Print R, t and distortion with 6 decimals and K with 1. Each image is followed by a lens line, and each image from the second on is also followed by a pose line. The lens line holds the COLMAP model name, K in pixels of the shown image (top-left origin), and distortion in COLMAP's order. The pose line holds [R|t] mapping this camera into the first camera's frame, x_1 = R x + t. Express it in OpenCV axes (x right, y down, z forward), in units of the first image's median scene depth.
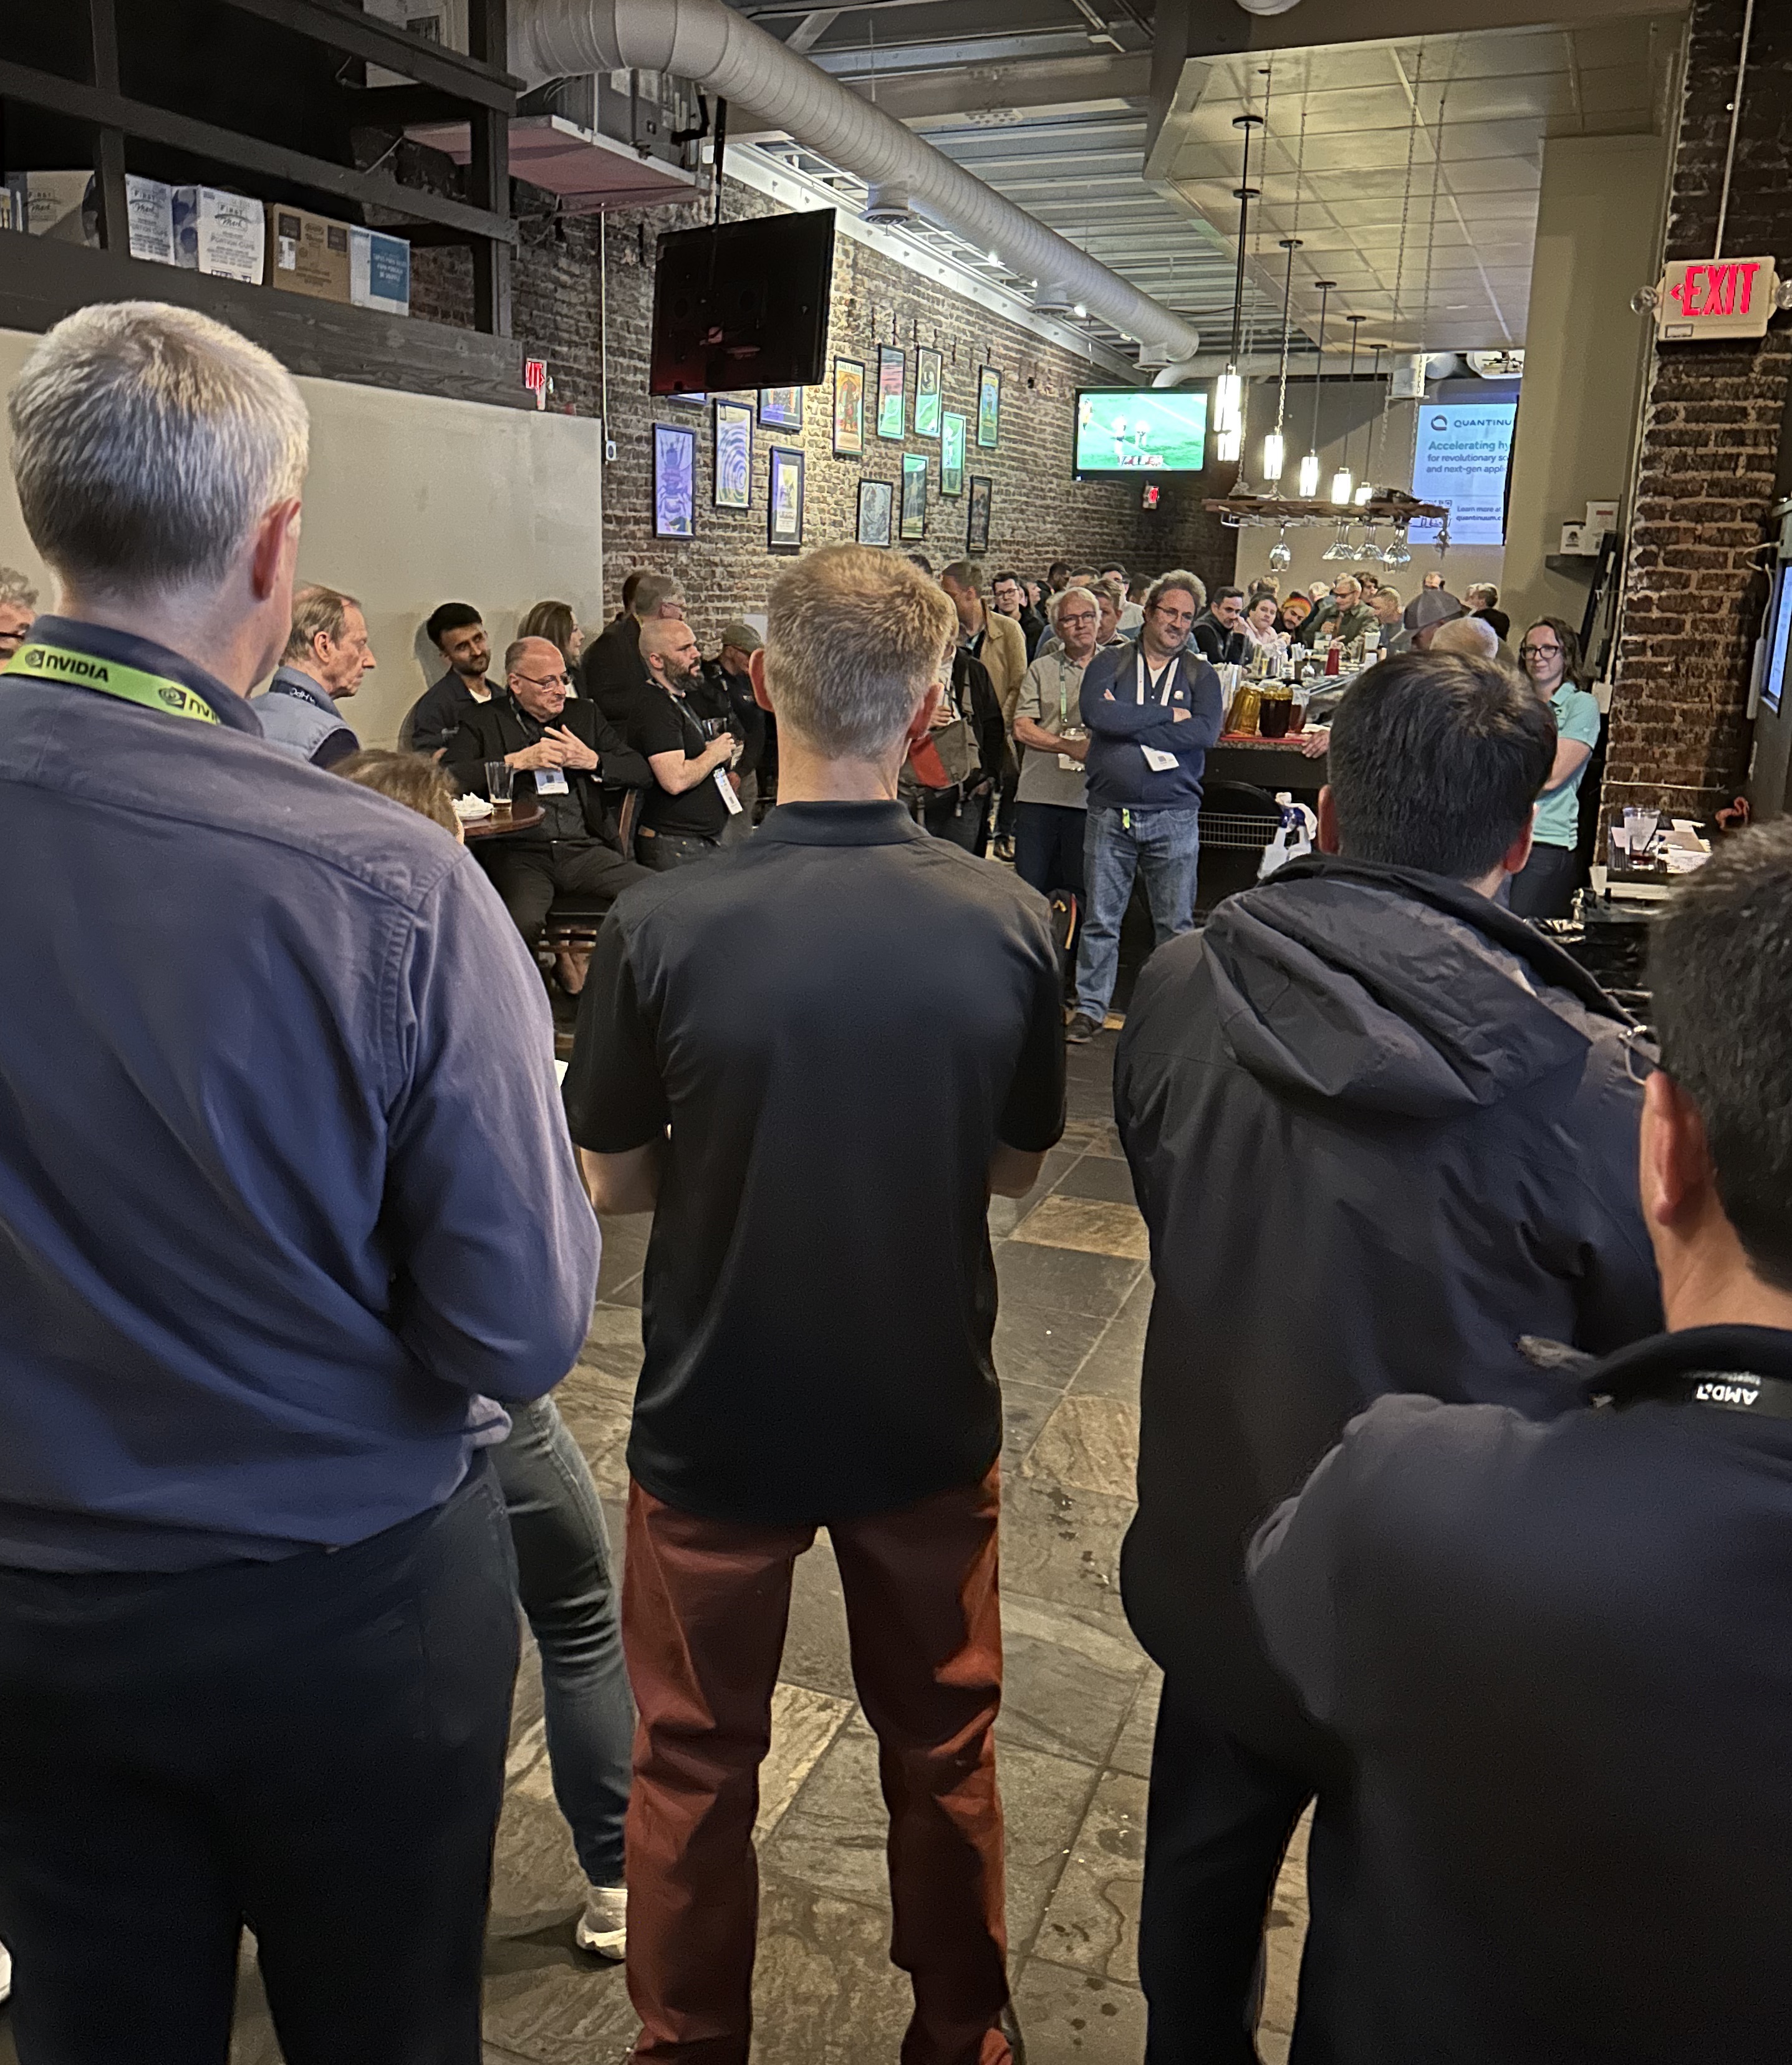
lens RADIAL K [[1752.7, 0, 908.7], [0, 1752.7, 1006.7], [0, 0, 1]] dist [0.081970, -0.044760]
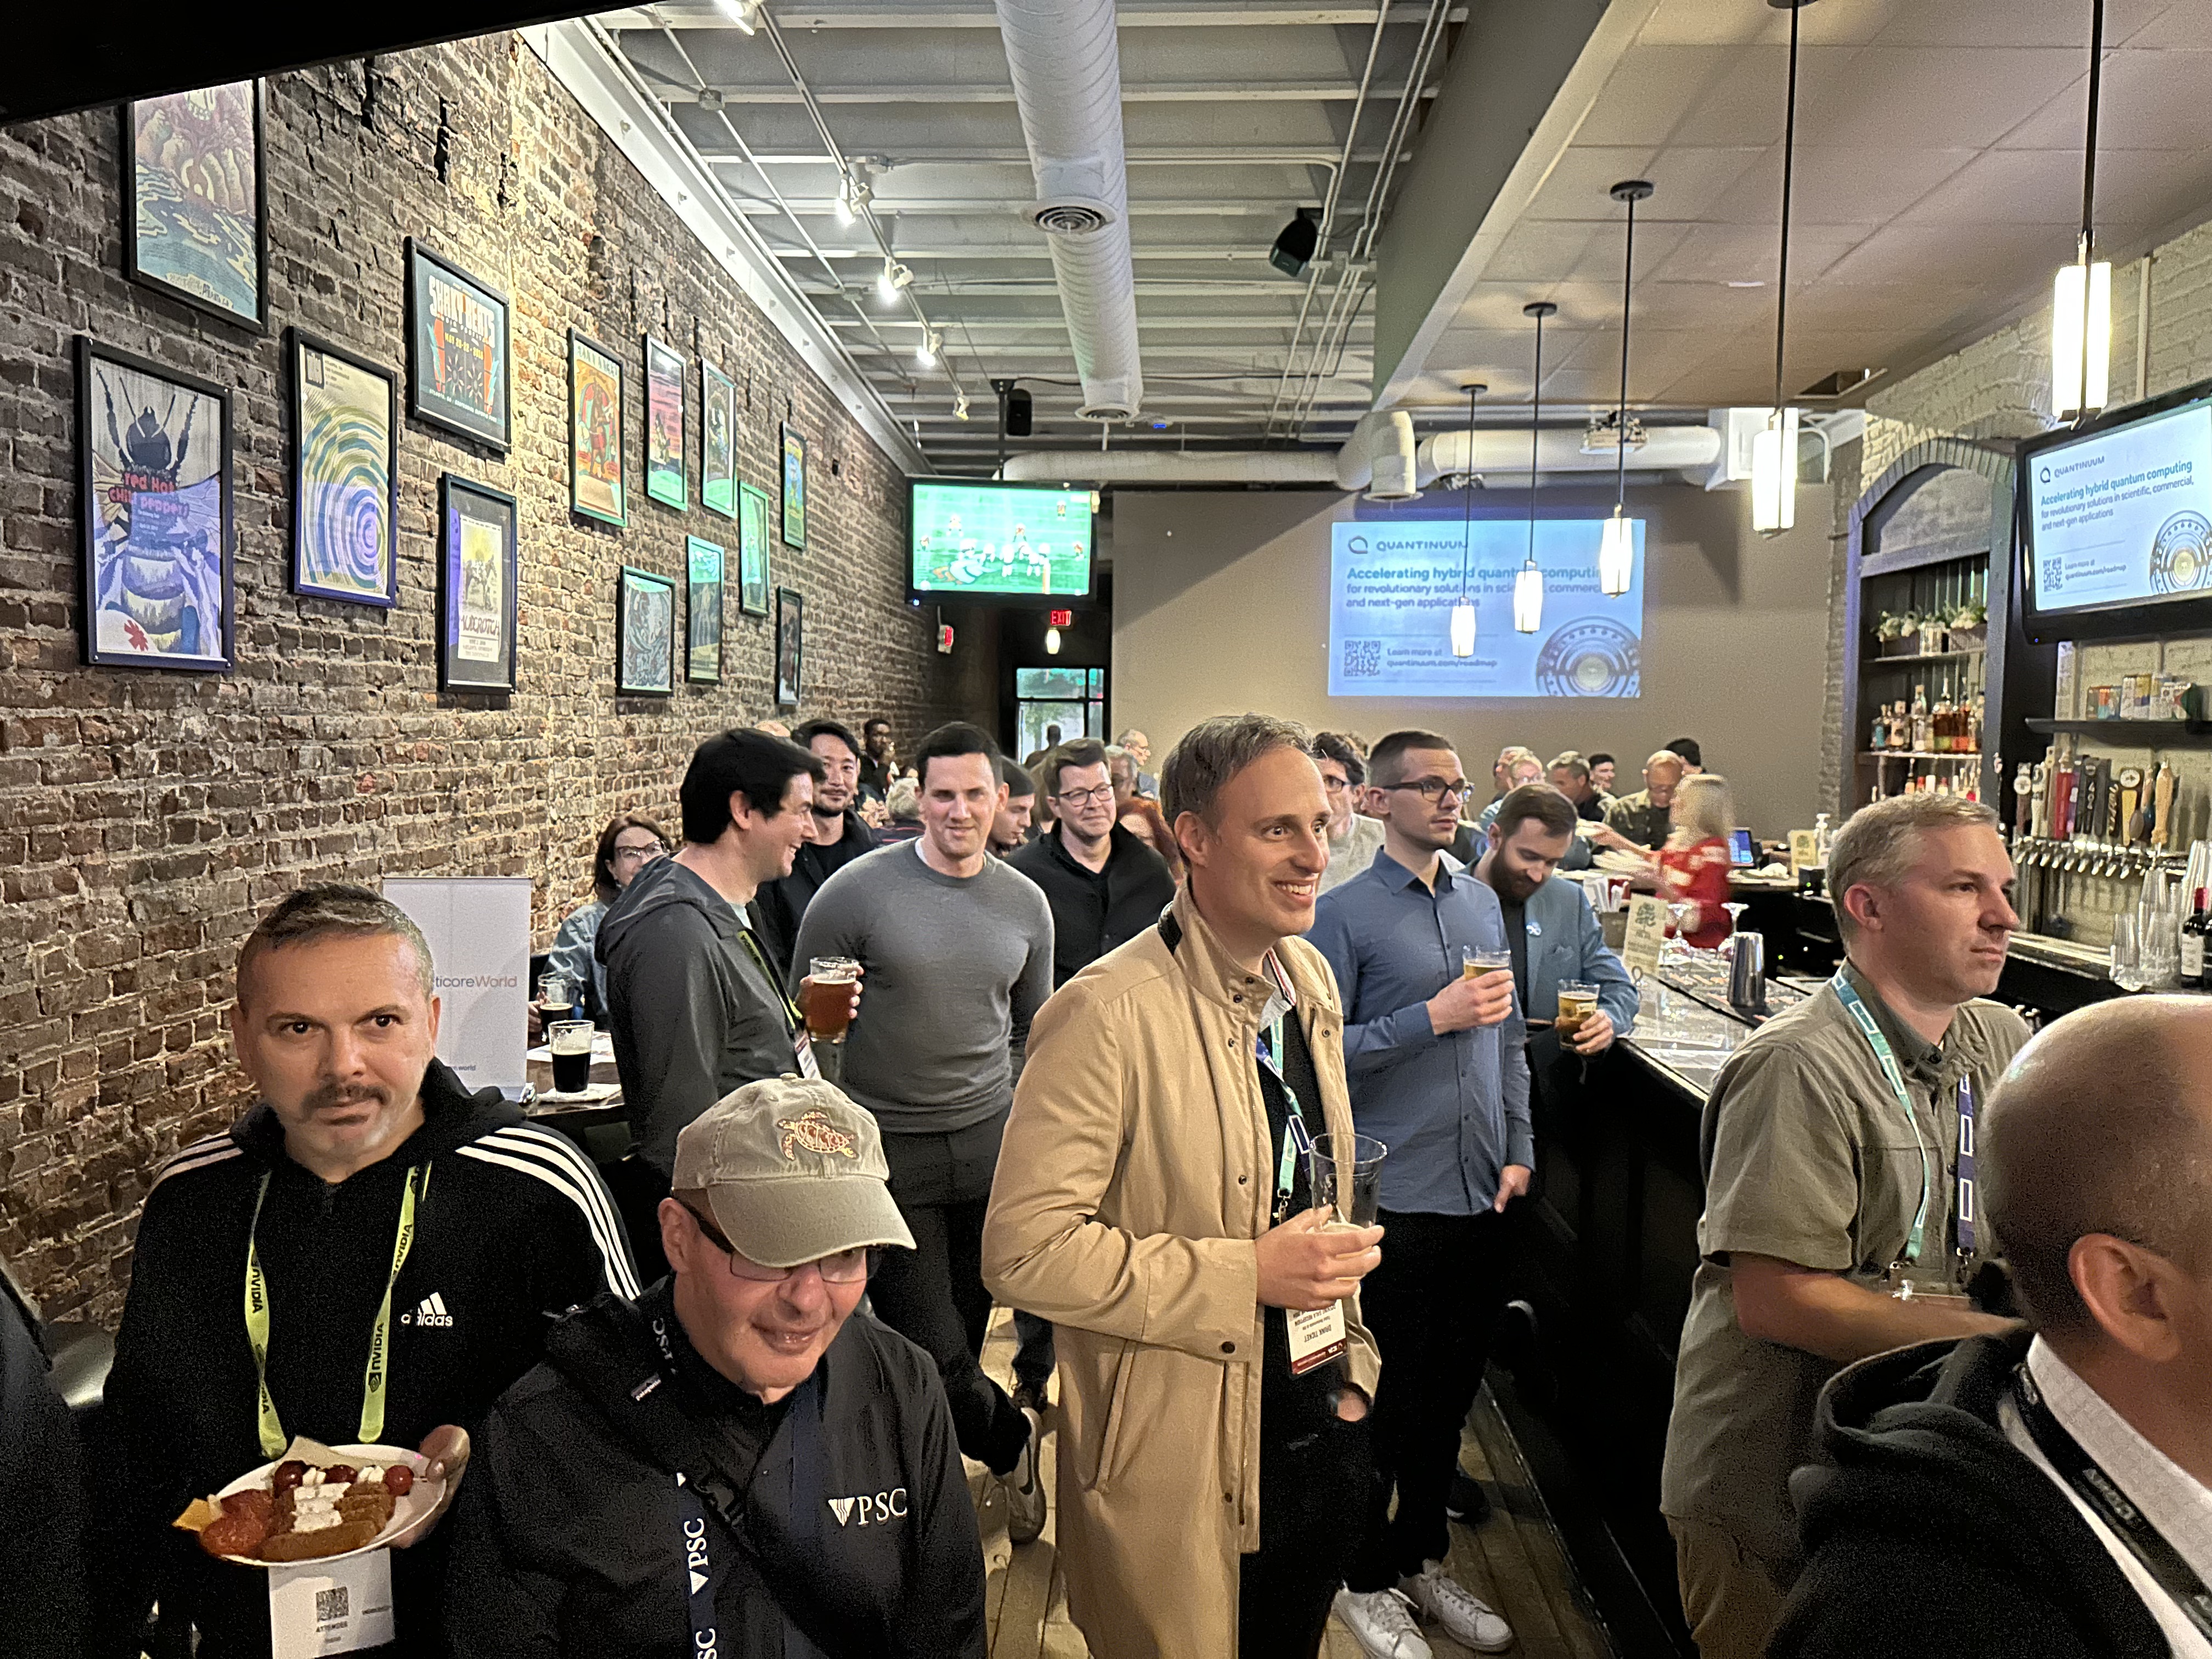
lens RADIAL K [[1533.3, 0, 1154.9], [0, 1533.3, 830.9], [0, 0, 1]] dist [0.024515, -0.033309]
pose [[0.926473, -0.040417, 0.374184, -0.067170], [0.104188, 0.982904, -0.151802, -0.170398], [-0.361652, 0.179626, 0.914846, 0.669095]]
